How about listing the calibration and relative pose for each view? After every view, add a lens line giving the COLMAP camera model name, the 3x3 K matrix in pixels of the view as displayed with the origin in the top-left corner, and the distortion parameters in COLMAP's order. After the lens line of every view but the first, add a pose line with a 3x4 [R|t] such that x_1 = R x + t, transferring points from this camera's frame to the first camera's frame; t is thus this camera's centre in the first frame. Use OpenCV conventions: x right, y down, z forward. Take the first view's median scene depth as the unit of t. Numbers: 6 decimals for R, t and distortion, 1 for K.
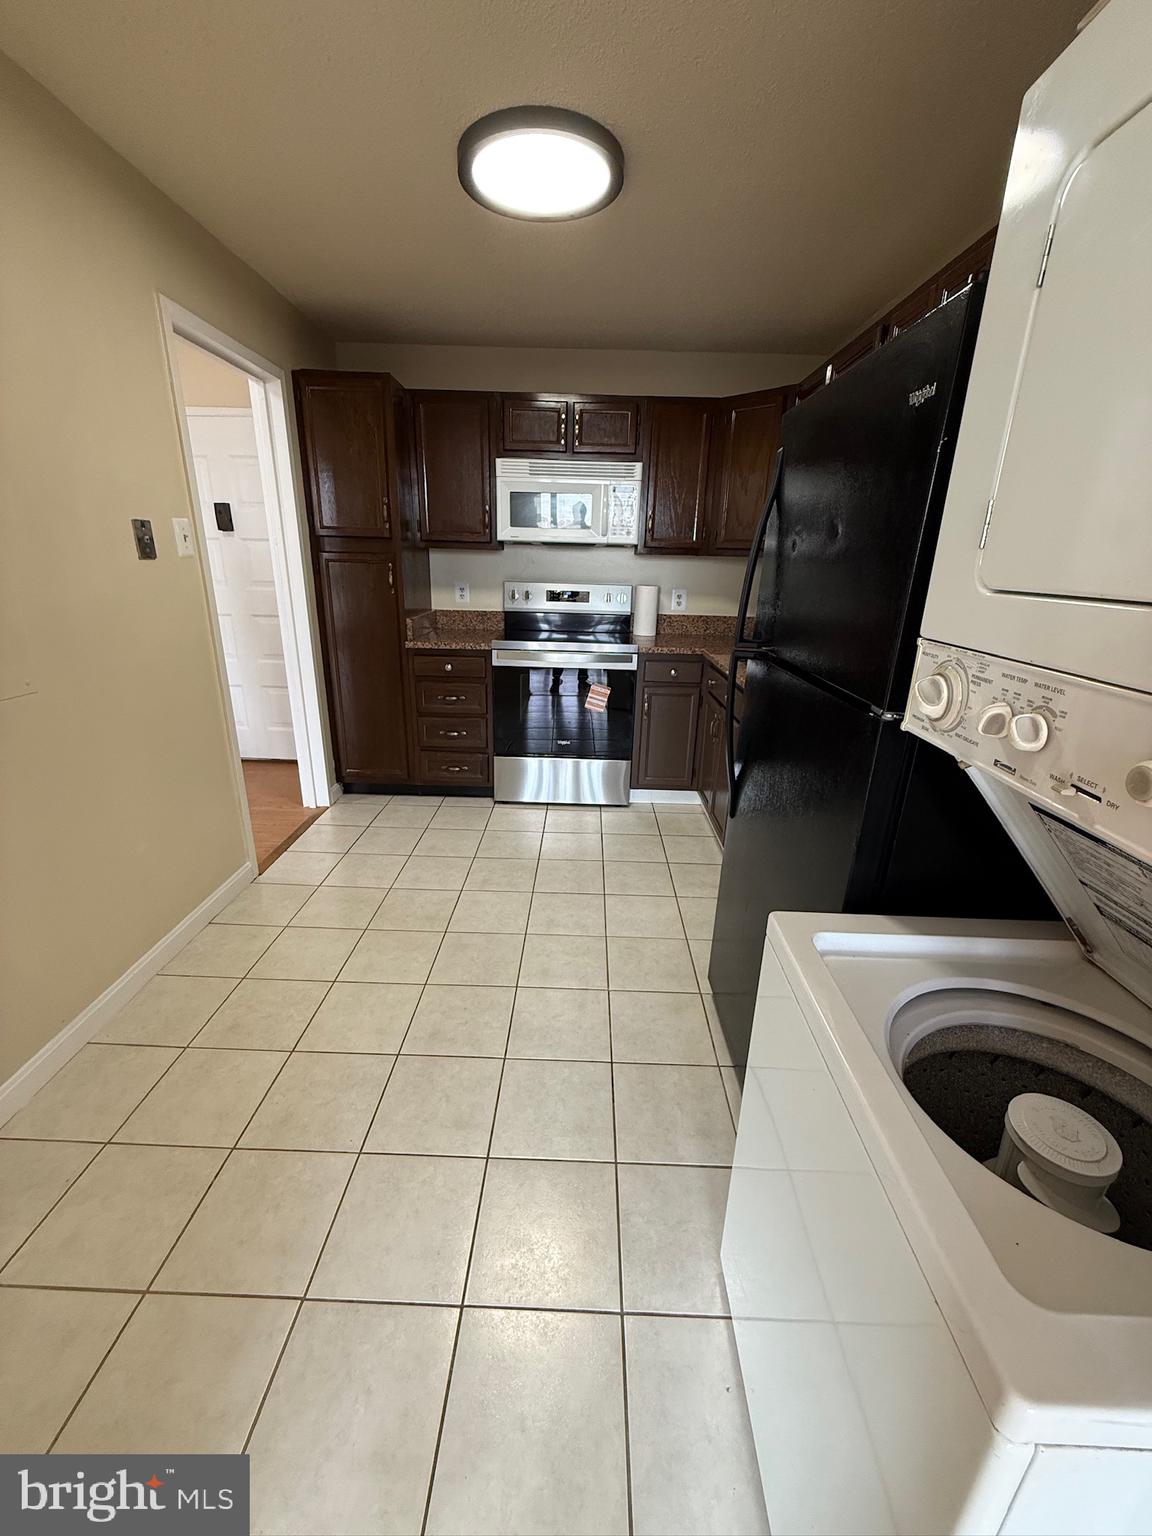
lens RADIAL K [[619.4, 0, 570.3], [0, 619.4, 763.9], [0, 0, 1]] dist [0.000835, 0.000181]
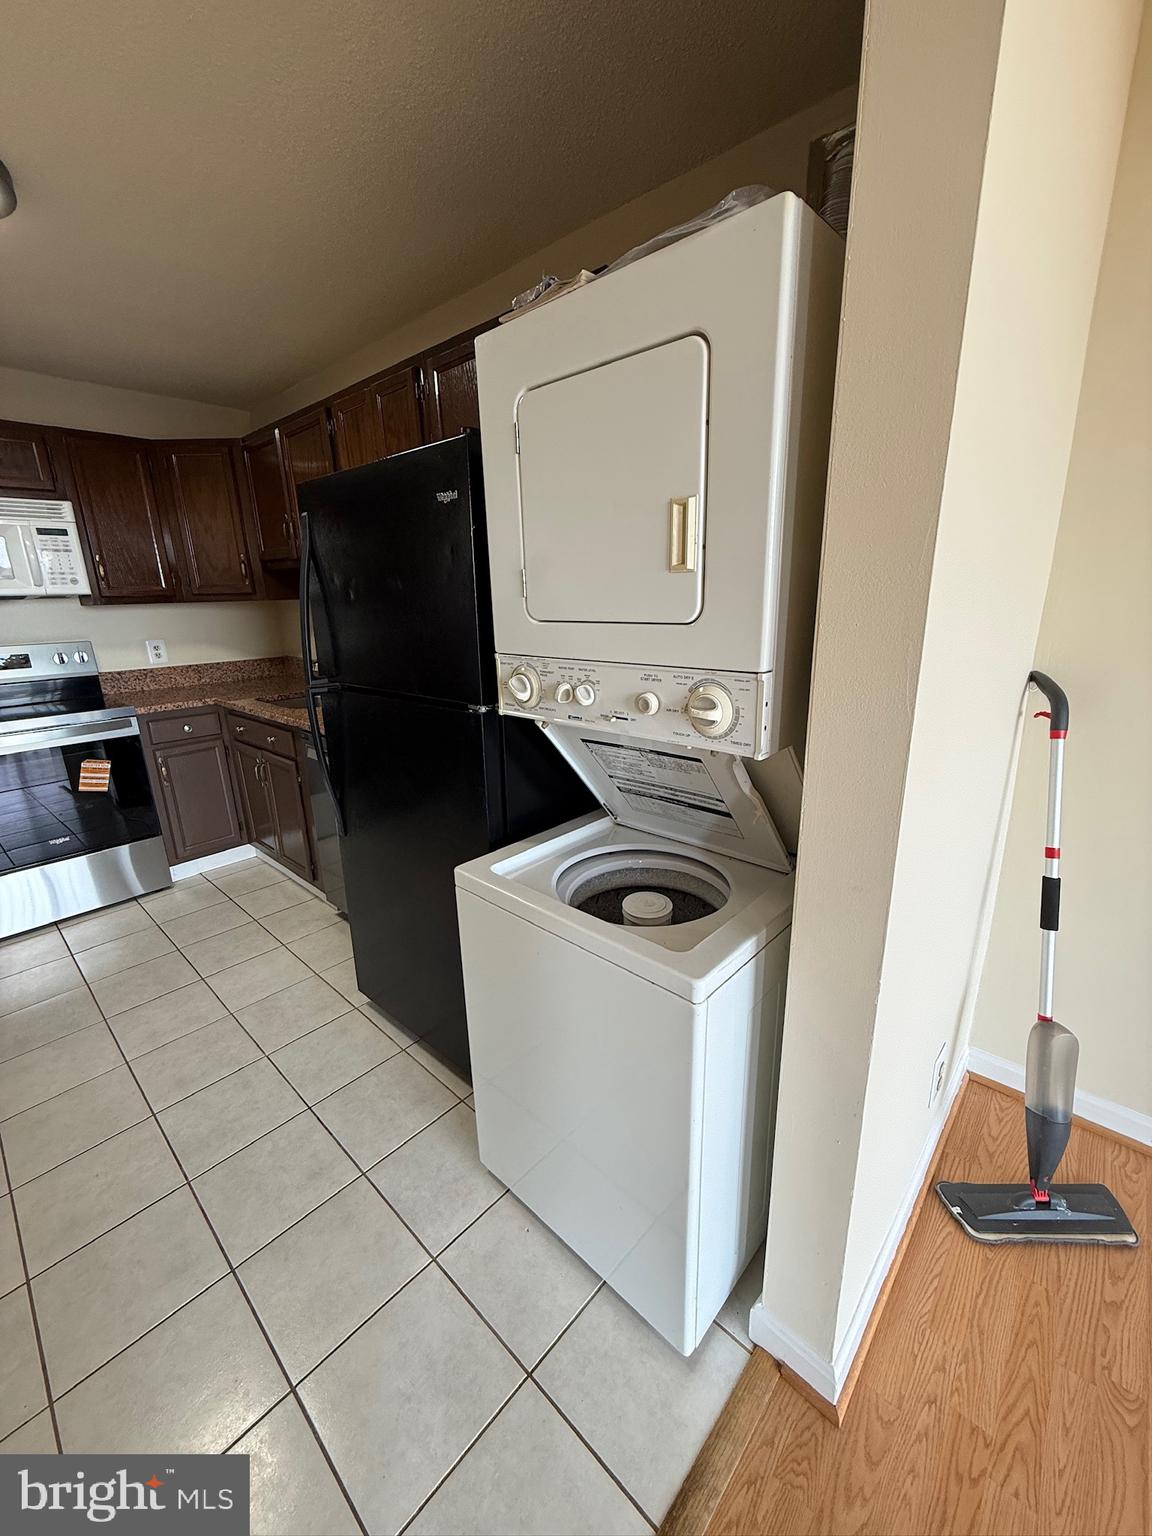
lens RADIAL K [[619.4, 0, 580.5], [0, 619.4, 765.2], [0, 0, 1]] dist [0.000835, 0.000181]
pose [[0.658344, -0.244887, 0.711768, -0.123031], [0.278914, 0.957650, 0.071504, 0.002548], [-0.699136, 0.151449, 0.698765, -0.047509]]
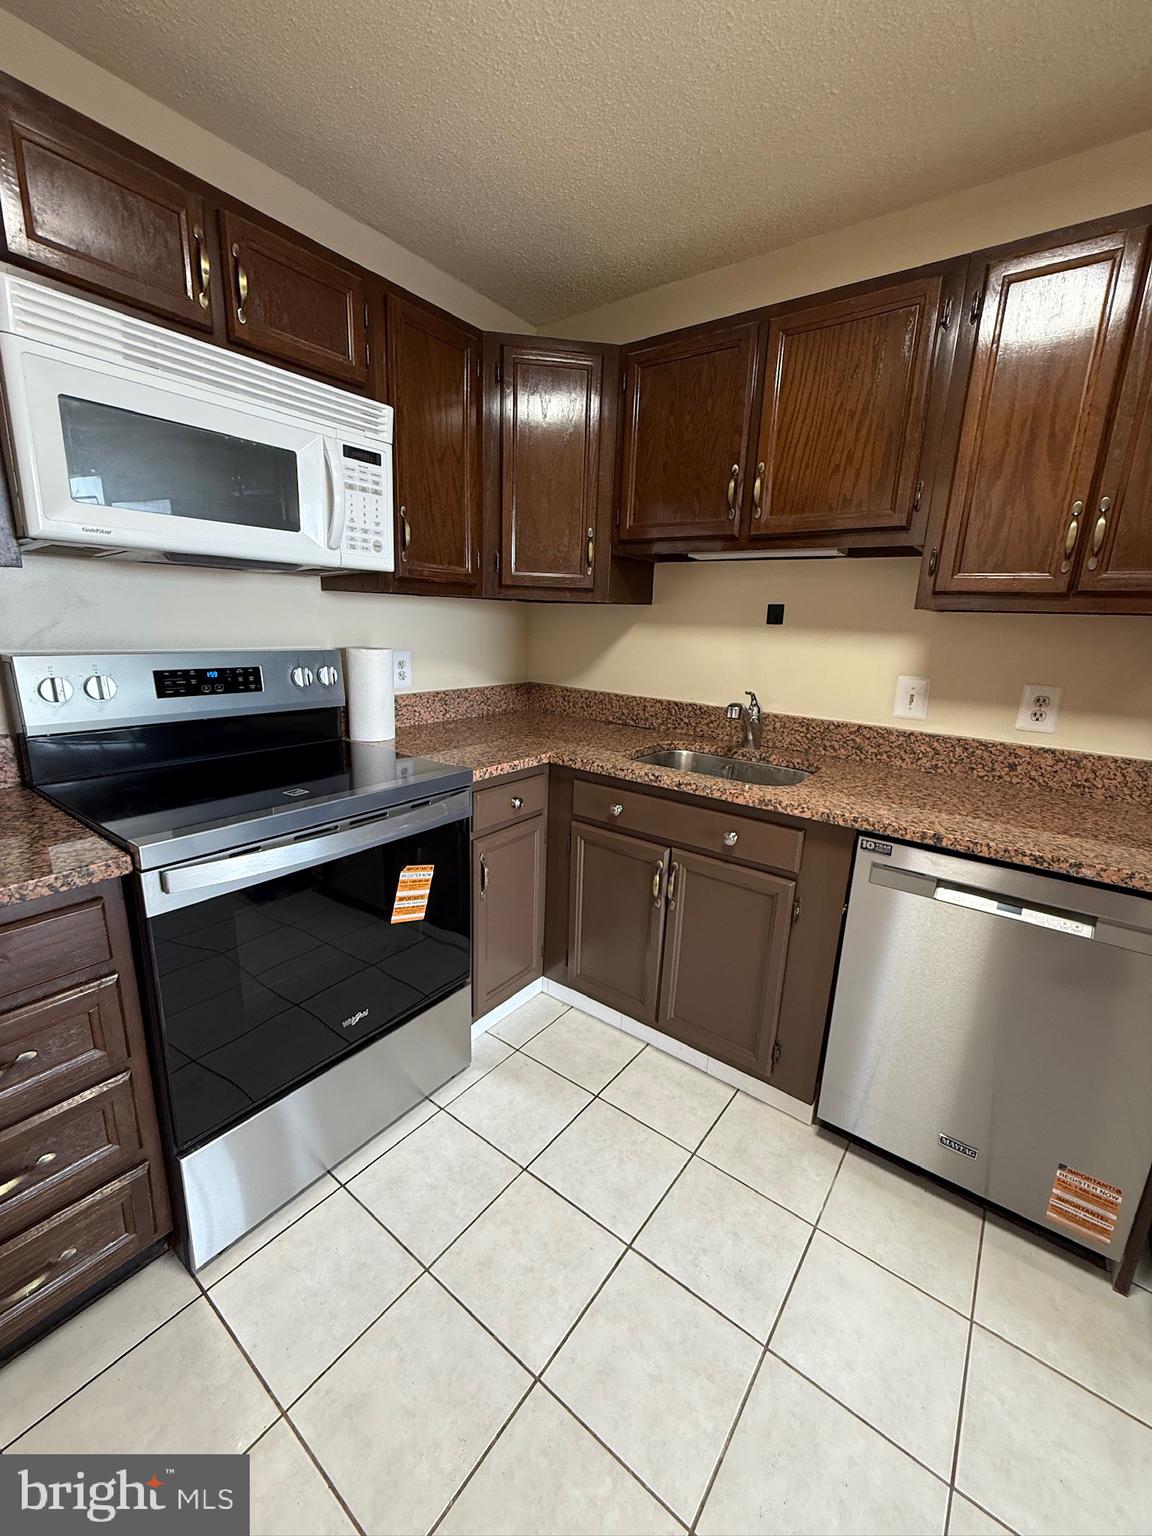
lens RADIAL K [[619.4, 0, 574.5], [0, 619.4, 764.2], [0, 0, 1]] dist [0.000835, 0.000181]
pose [[0.588784, -0.192760, 0.784970, -0.242437], [0.236426, 0.969745, 0.060798, -0.211300], [-0.772940, 0.149791, 0.616544, 0.638821]]
